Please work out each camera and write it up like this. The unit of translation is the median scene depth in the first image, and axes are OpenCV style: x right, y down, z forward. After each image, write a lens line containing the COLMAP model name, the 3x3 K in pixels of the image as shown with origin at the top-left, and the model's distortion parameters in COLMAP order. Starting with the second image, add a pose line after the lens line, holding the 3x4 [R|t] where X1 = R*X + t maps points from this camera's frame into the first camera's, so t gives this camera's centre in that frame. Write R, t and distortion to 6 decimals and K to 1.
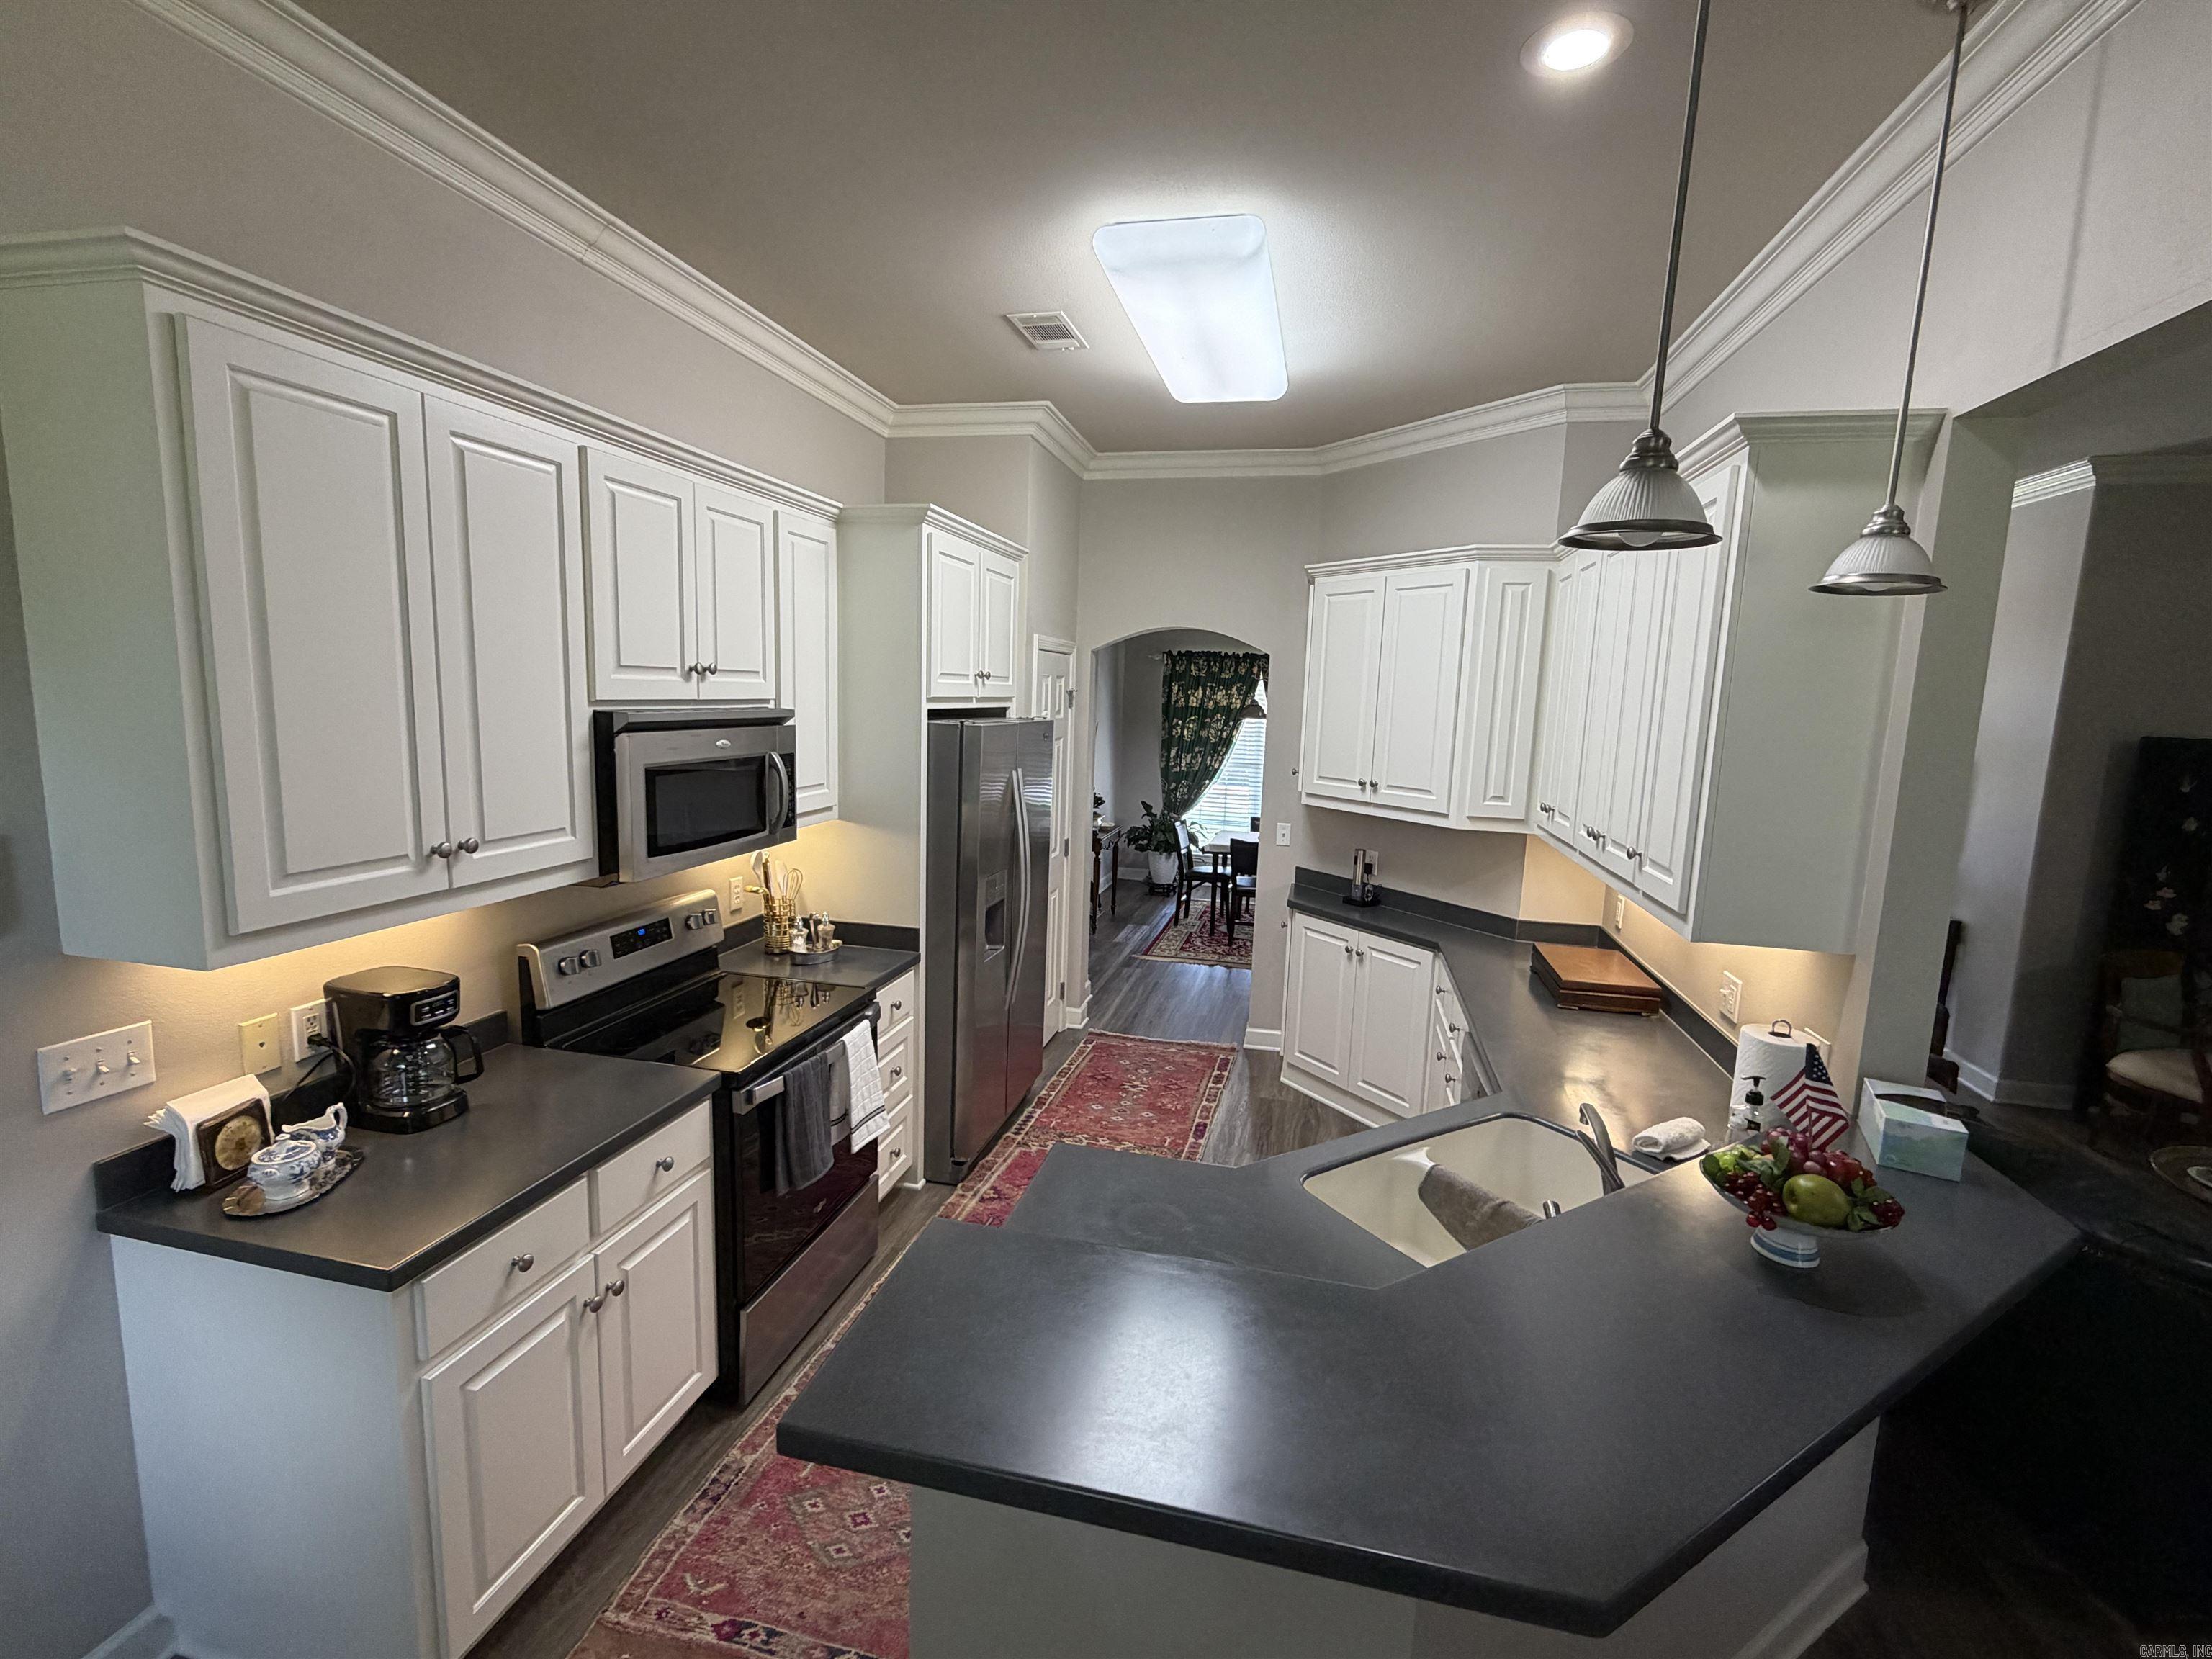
lens RADIAL K [[975.6, 0, 1109.3], [0, 975.6, 833.9], [0, 0, 1]] dist [0.001805, 0.000188]
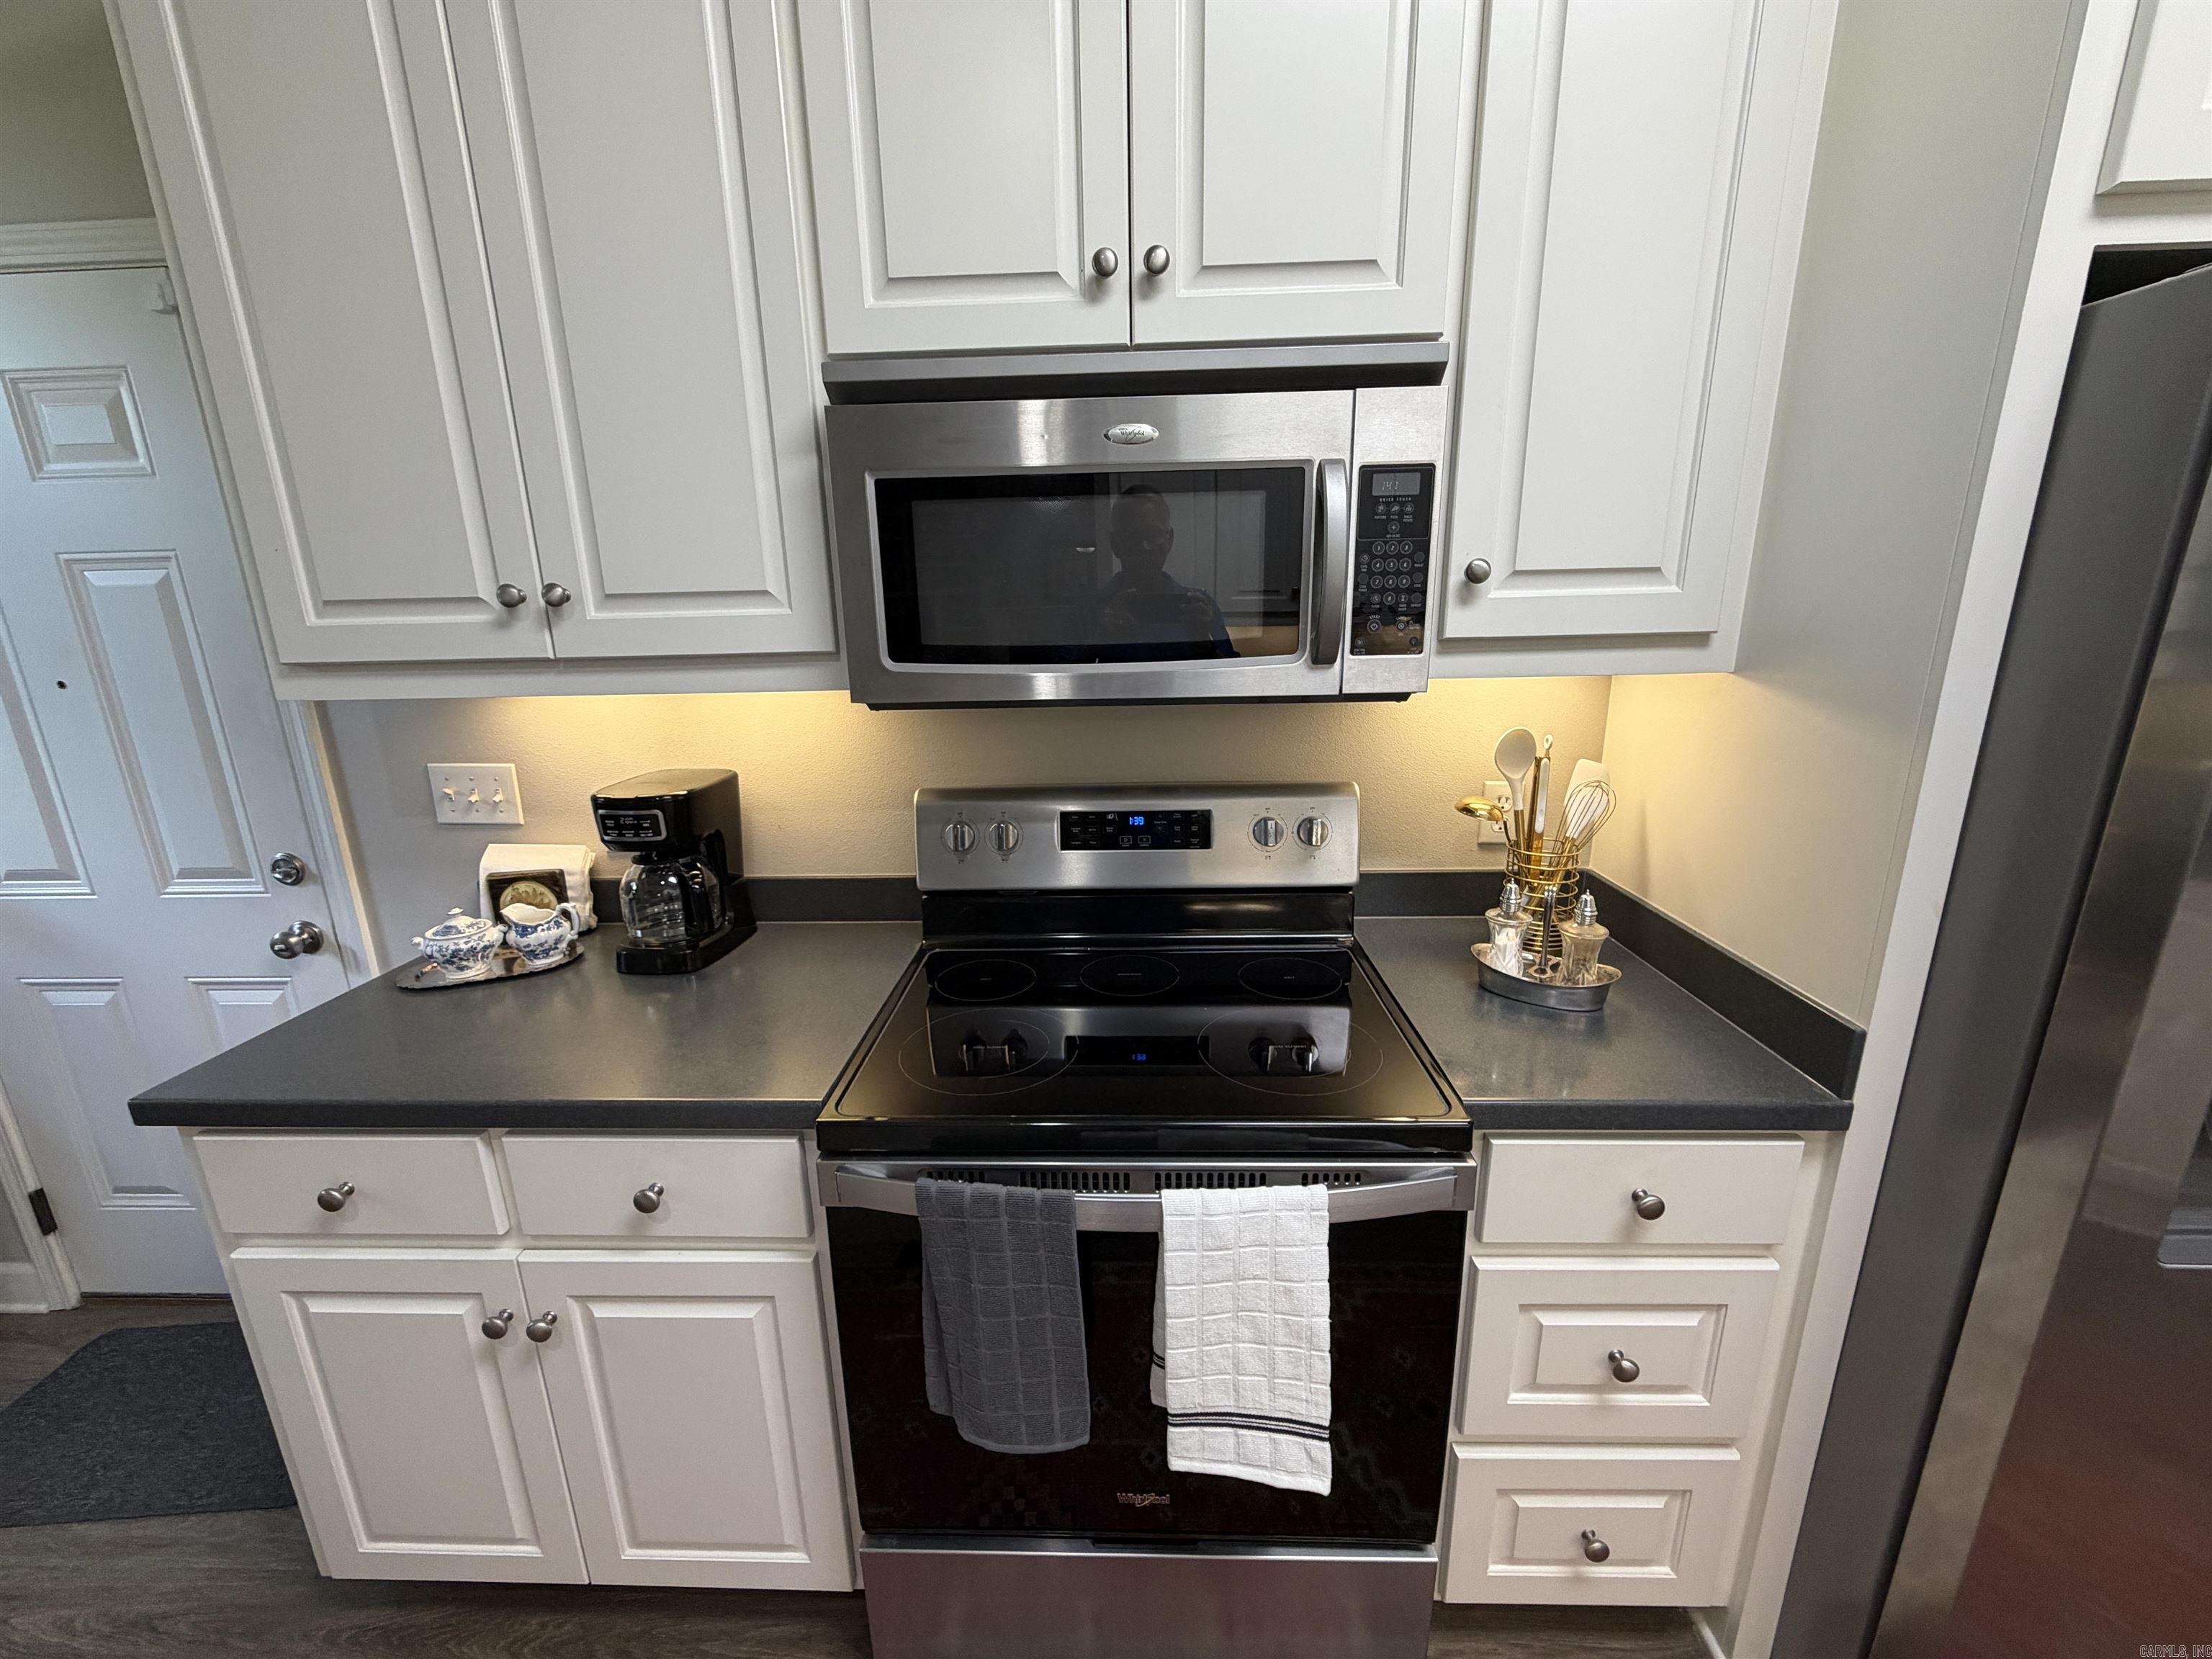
lens RADIAL K [[882.1, 0, 1105.2], [0, 882.1, 827.9], [0, 0, 1]] dist [-0.000332, -0.000461]
pose [[0.184515, 0.202391, -0.961765, 0.024811], [-0.109428, 0.976714, 0.184542, 0.010806], [0.976719, 0.071194, 0.202366, 0.917552]]
